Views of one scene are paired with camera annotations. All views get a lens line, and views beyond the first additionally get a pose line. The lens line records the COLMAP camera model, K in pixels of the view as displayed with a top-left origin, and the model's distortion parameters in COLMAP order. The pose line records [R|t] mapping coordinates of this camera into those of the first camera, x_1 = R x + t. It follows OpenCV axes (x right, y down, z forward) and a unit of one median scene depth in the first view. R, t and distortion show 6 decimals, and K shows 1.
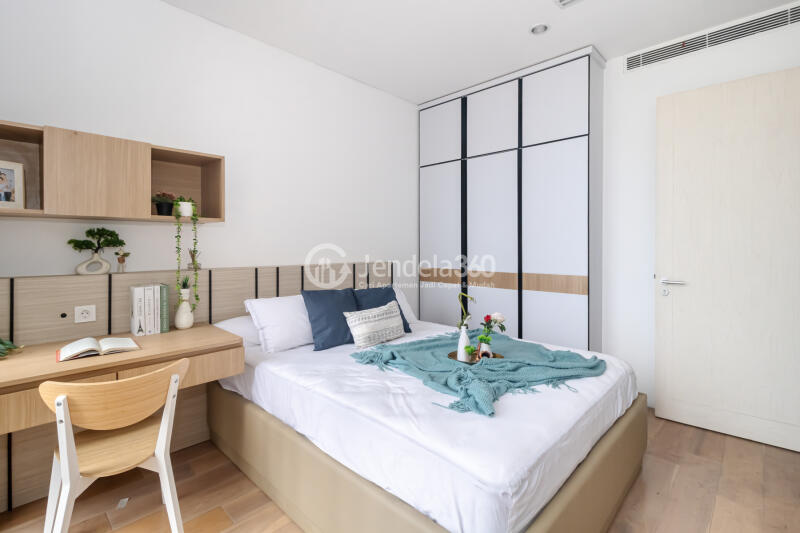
lens RADIAL K [[372.7, 0, 398.0], [0, 372.7, 246.3], [0, 0, 1]] dist [0.000790, 0.000121]
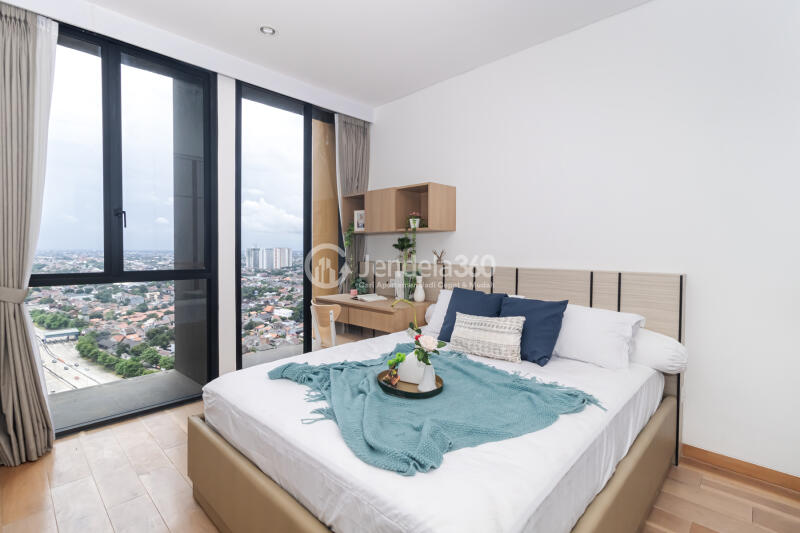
lens RADIAL K [[387.7, 0, 399.8], [0, 387.7, 256.7], [0, 0, 1]] dist [0.000863, 0.000094]
pose [[0.011035, 0.024679, -0.999635, 1.006868], [-0.003669, 0.999690, 0.024640, -0.002453], [0.999932, 0.003396, 0.011122, 0.906813]]
